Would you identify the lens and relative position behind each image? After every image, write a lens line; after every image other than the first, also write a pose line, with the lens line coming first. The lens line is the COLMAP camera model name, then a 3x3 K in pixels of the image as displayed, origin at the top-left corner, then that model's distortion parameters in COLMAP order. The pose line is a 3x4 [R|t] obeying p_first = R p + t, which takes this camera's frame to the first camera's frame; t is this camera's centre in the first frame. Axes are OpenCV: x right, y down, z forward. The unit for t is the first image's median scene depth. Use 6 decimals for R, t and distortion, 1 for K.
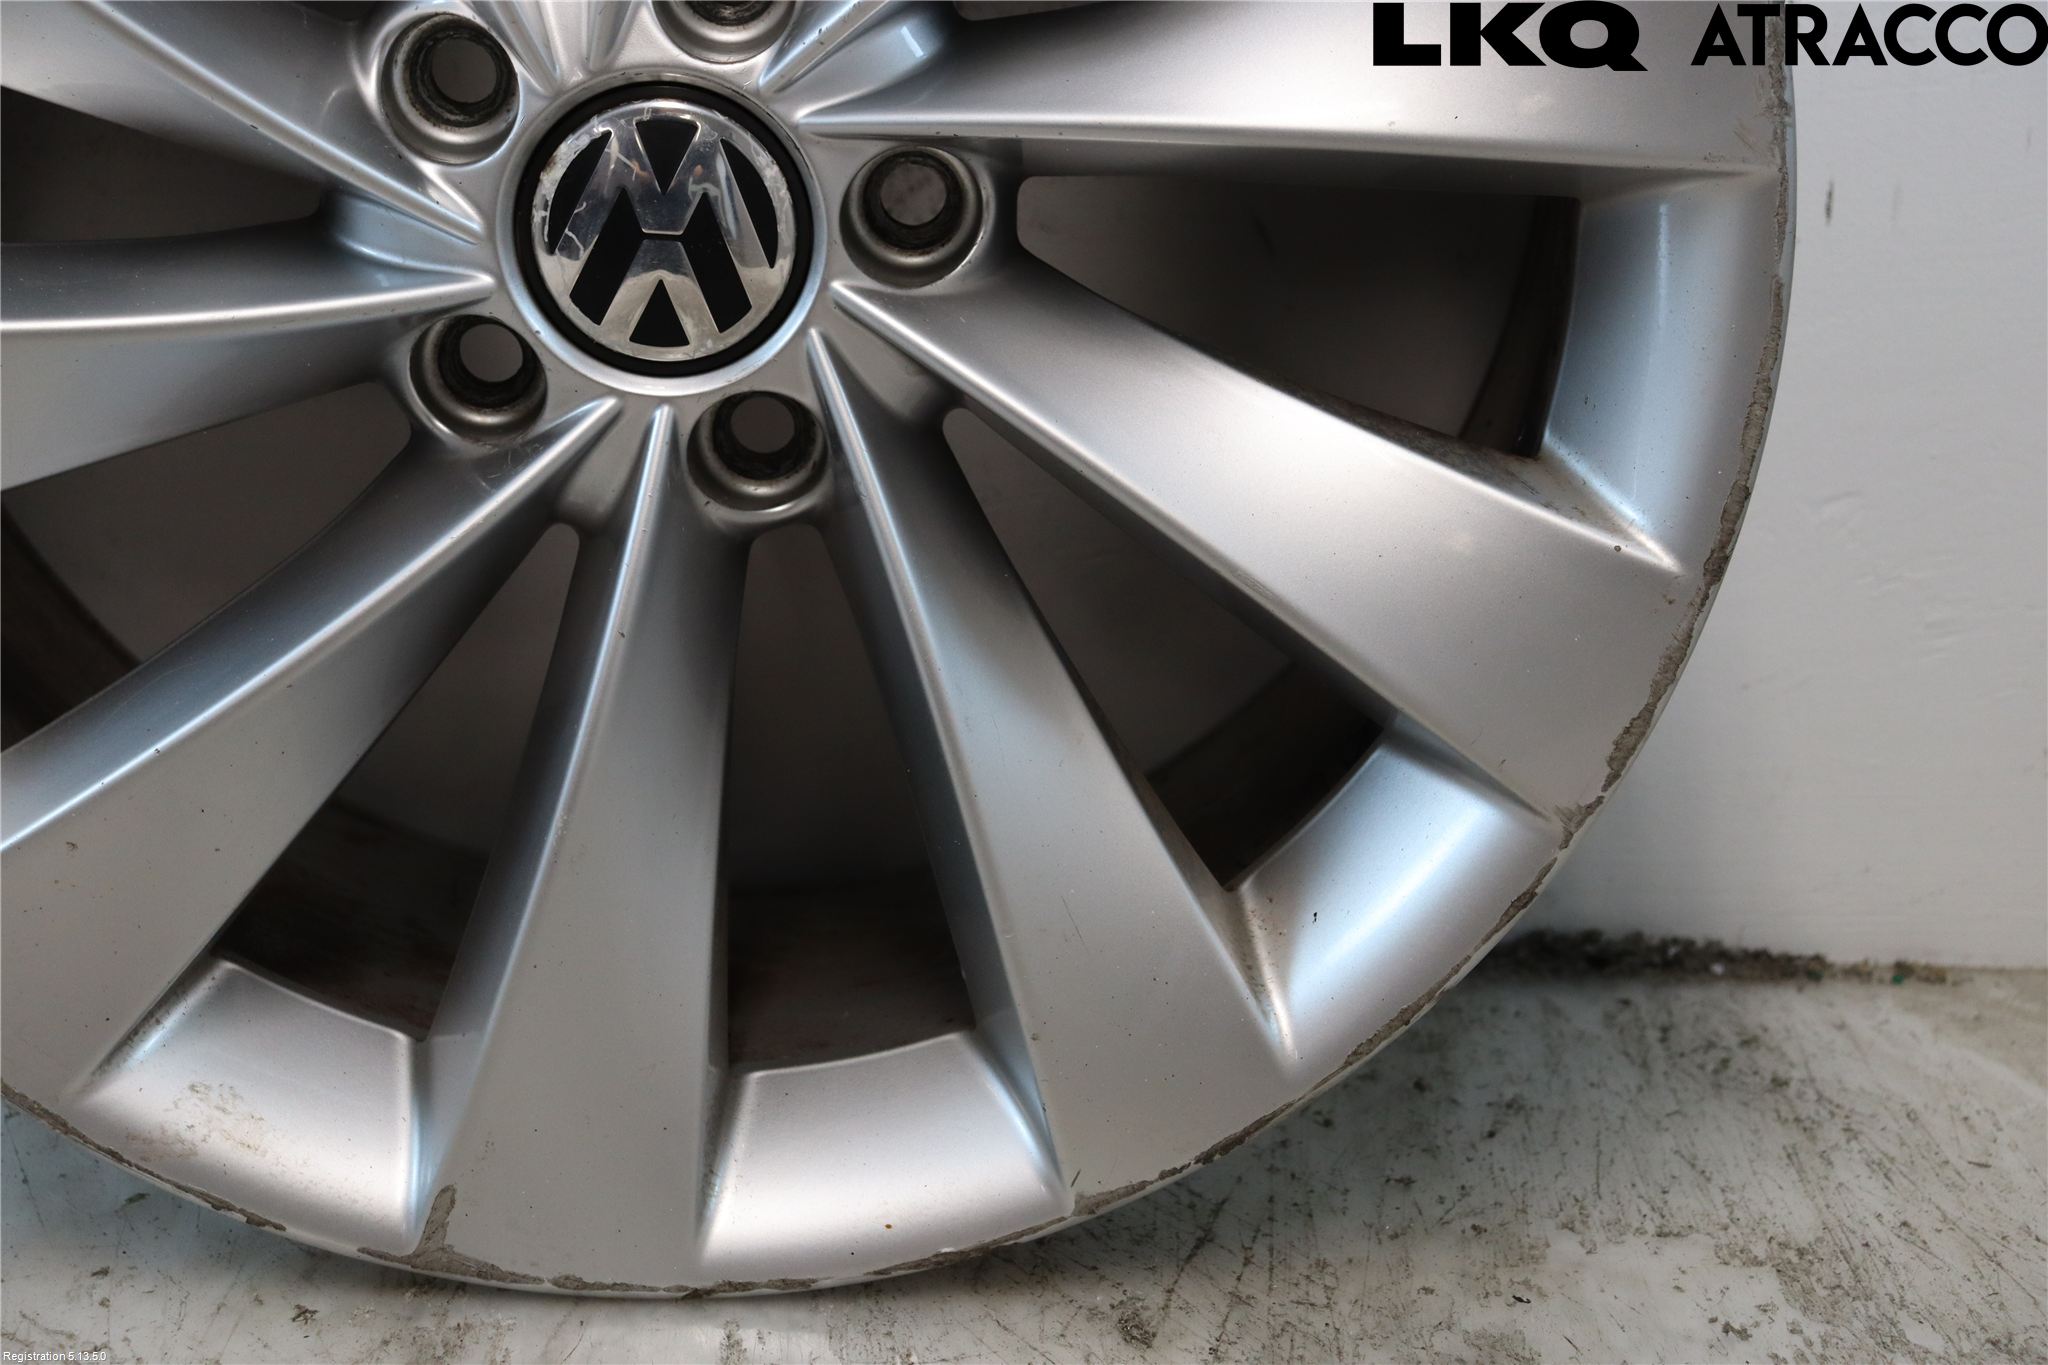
lens RADIAL K [[3926.9, 0, 1024.0], [0, 3926.9, 682.5], [0, 0, 1]] dist [0.187176, 0.332528]
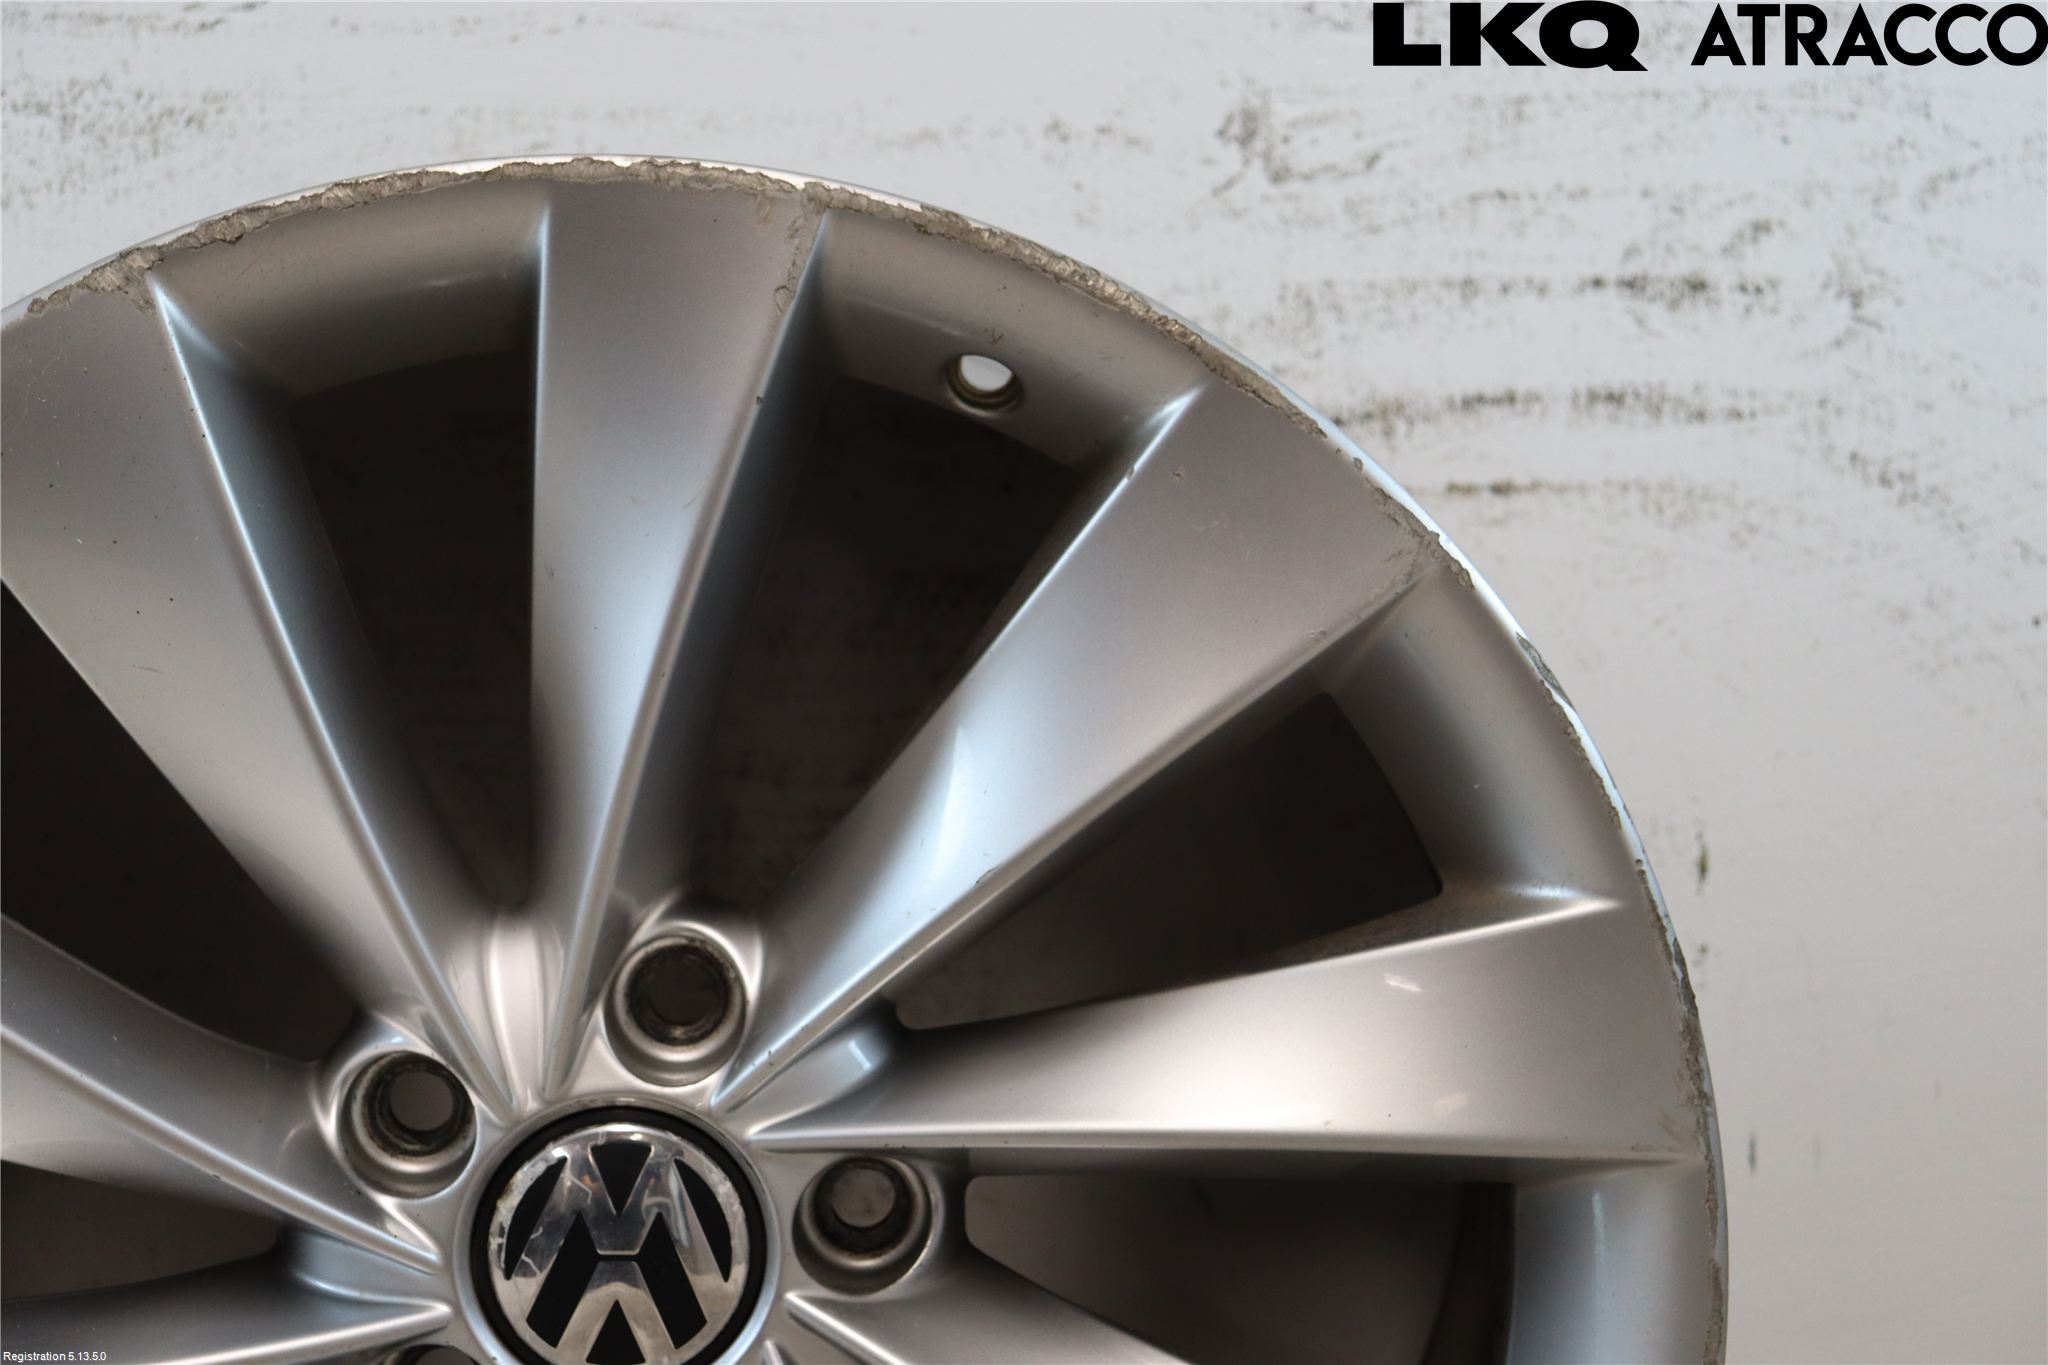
lens RADIAL K [[3926.9, 0, 1024.0], [0, 3926.9, 682.5], [0, 0, 1]] dist [0.187176, 0.332528]
pose [[0.998964, -0.038192, 0.024742, -0.006727], [0.042555, 0.976635, -0.210650, -0.038523], [-0.016118, 0.211485, 0.977248, -0.026456]]
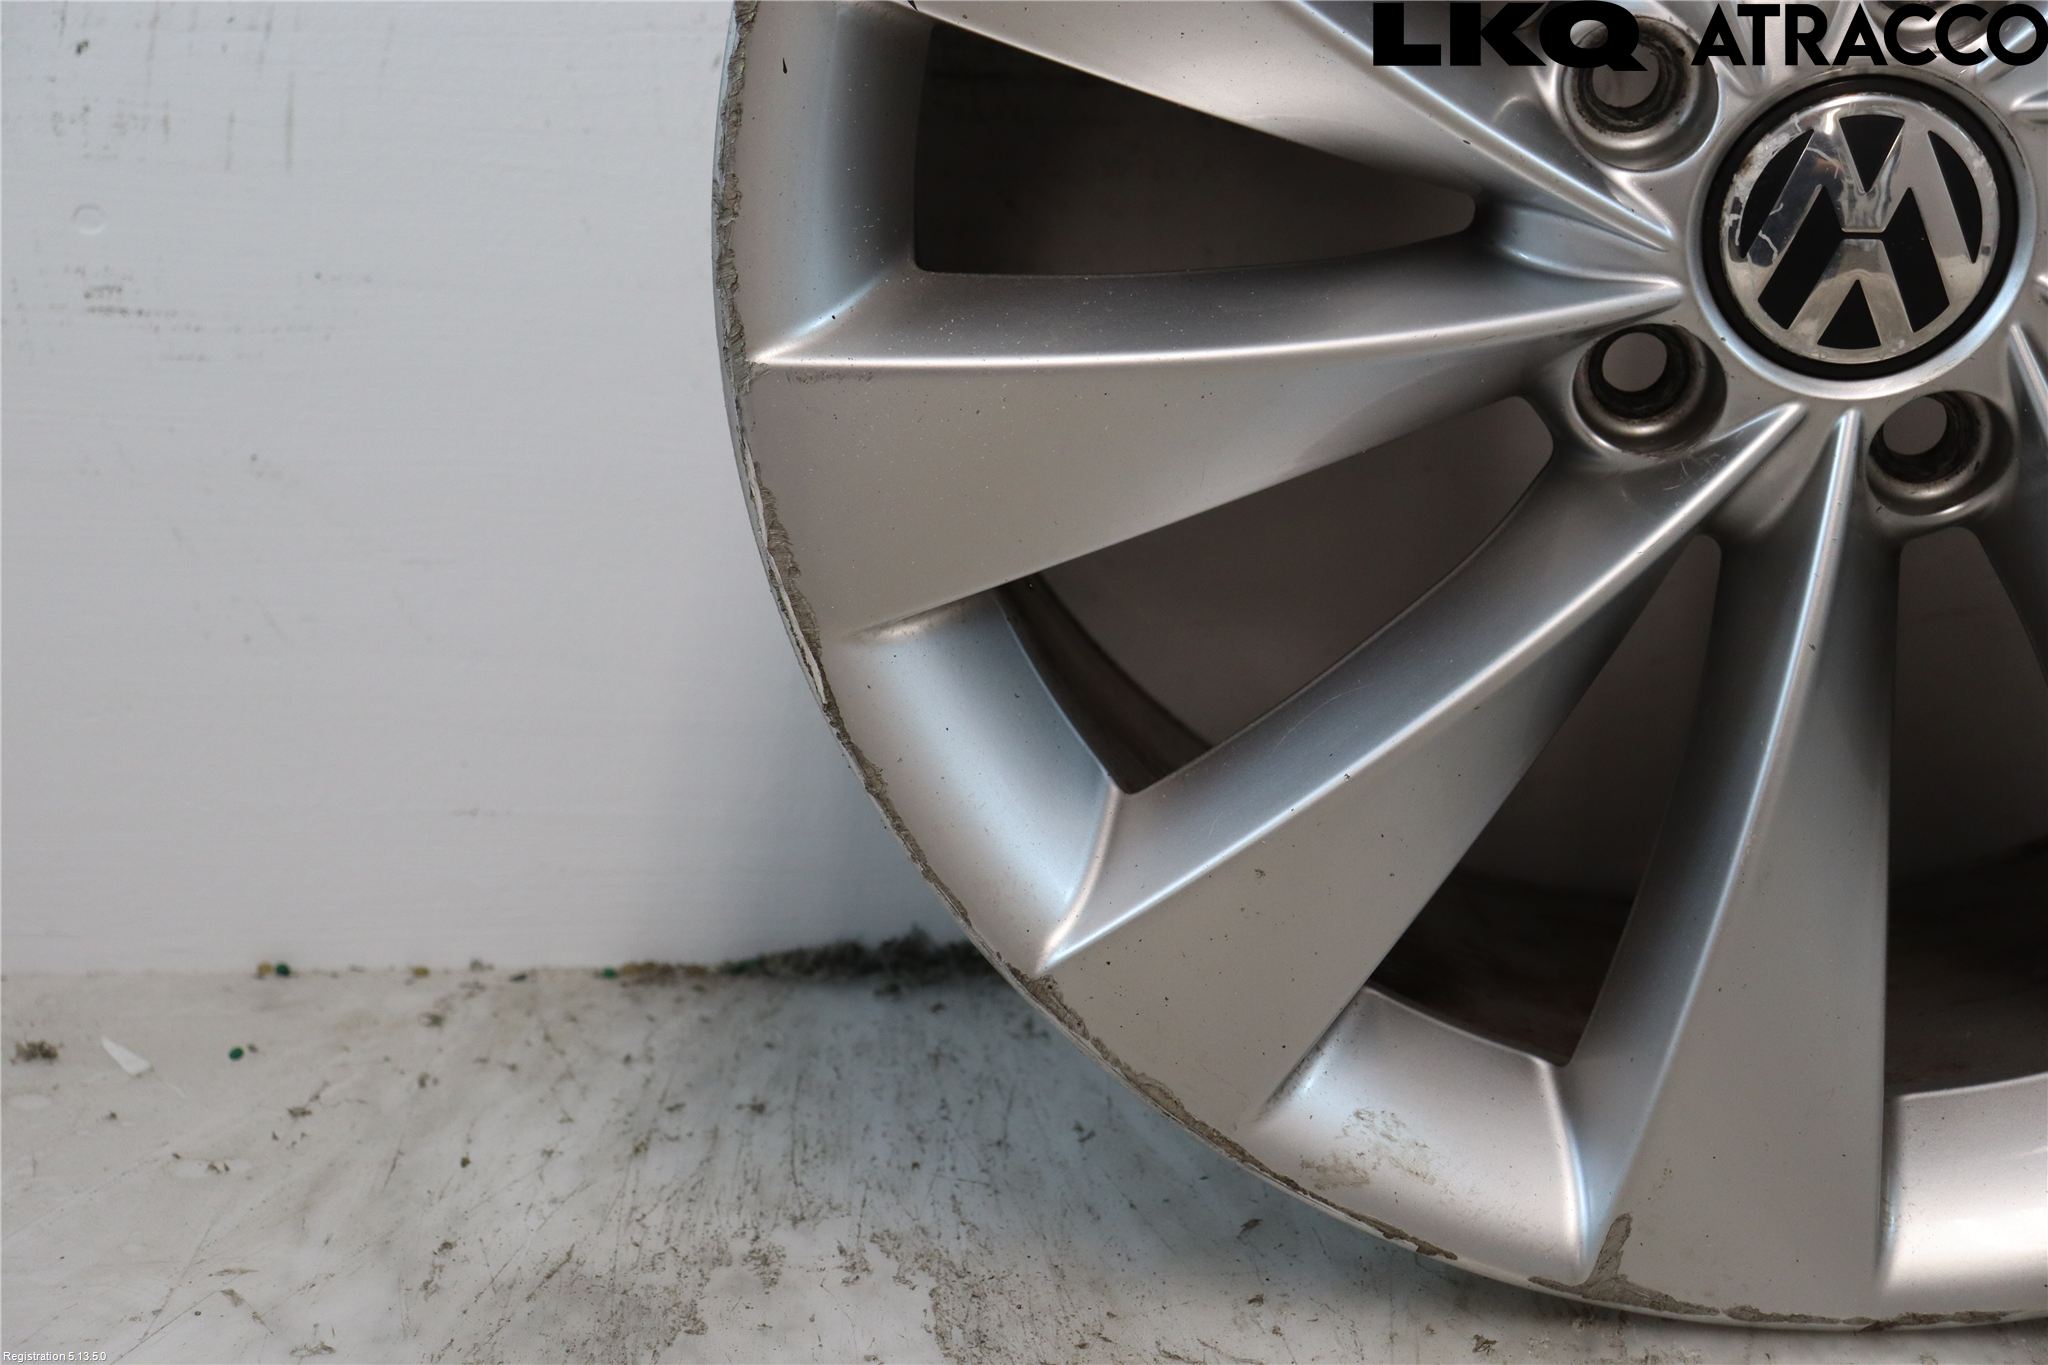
lens RADIAL K [[3926.9, 0, 1024.0], [0, 3926.9, 682.5], [0, 0, 1]] dist [0.187176, 0.332528]
pose [[0.997786, -0.022828, -0.062460, -0.235960], [0.023058, 0.999730, 0.002970, -0.010952], [0.062375, -0.004404, 0.998043, 0.014313]]
